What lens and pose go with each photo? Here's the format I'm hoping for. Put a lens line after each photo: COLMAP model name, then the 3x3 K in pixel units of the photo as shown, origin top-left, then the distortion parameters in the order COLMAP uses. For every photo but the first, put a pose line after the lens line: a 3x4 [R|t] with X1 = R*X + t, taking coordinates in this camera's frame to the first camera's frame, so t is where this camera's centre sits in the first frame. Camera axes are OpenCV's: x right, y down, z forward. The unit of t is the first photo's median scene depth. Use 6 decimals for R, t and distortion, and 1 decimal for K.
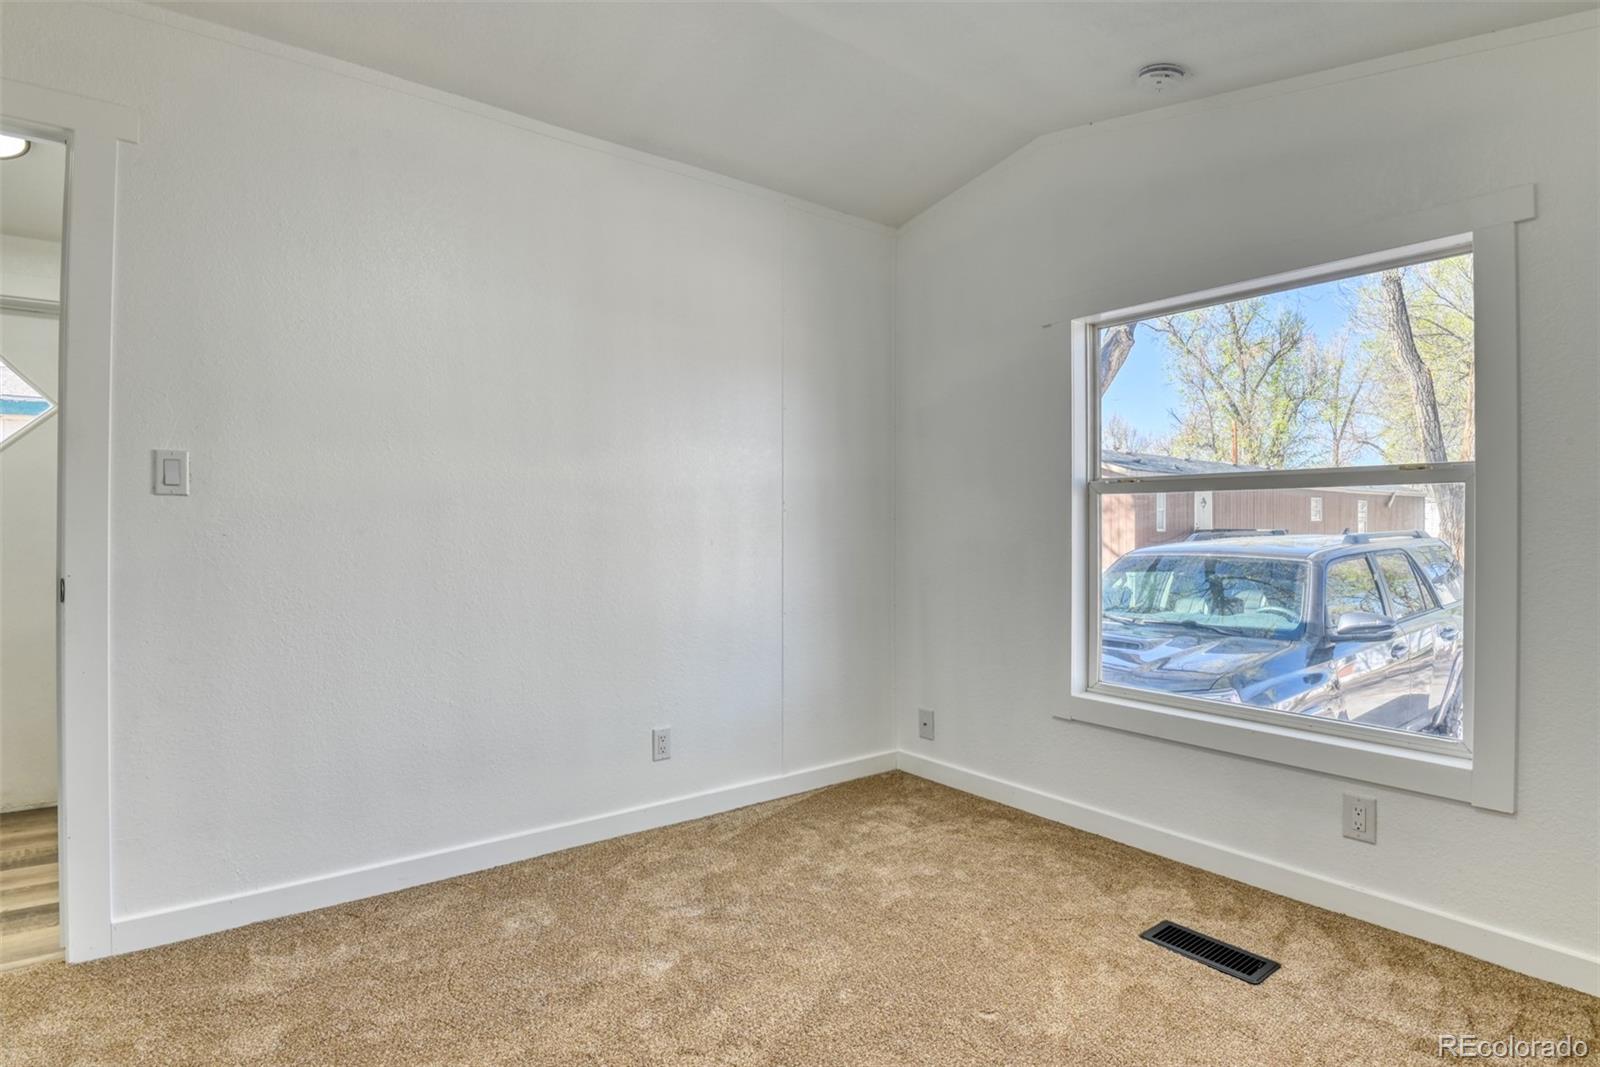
lens RADIAL K [[800.2, 0, 807.4], [0, 800.2, 533.3], [0, 0, 1]] dist [-0.024556, -0.001087]
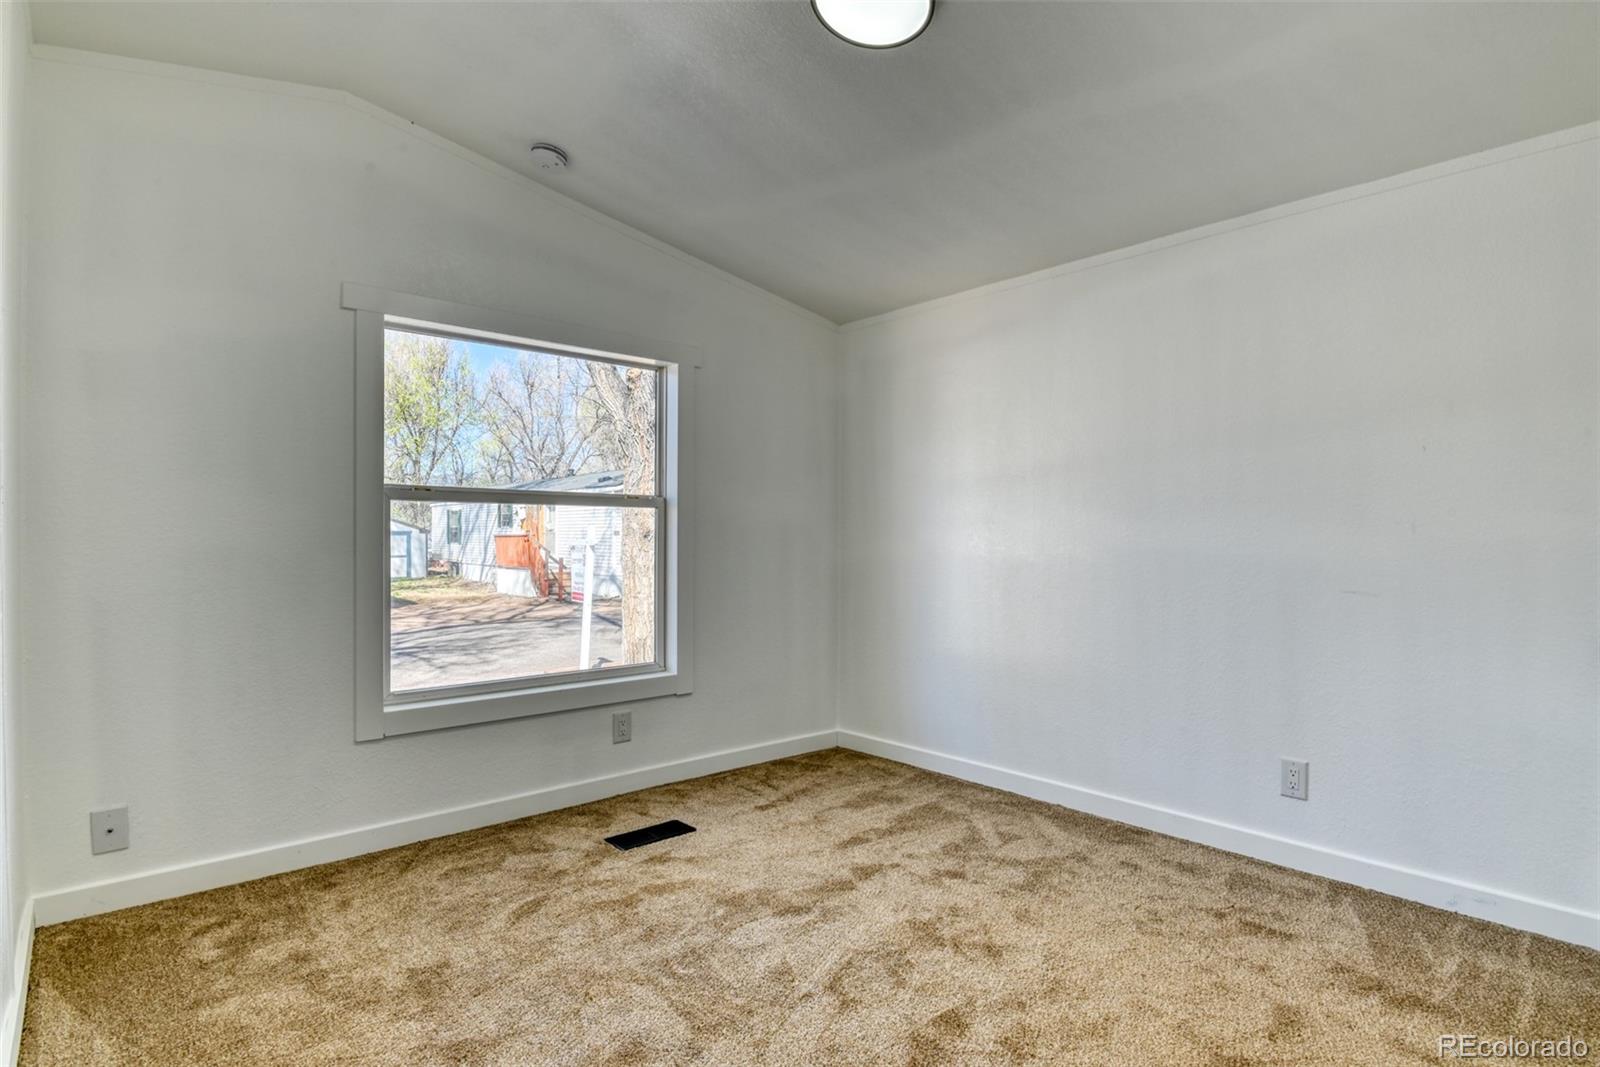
lens RADIAL K [[800.2, 0, 807.4], [0, 800.2, 533.3], [0, 0, 1]] dist [-0.024556, -0.001087]
pose [[-0.067623, 0.008458, 0.997675, -0.829170], [0.005266, 0.999953, -0.008120, 0.003562], [-0.997697, 0.004705, -0.067664, 0.723620]]
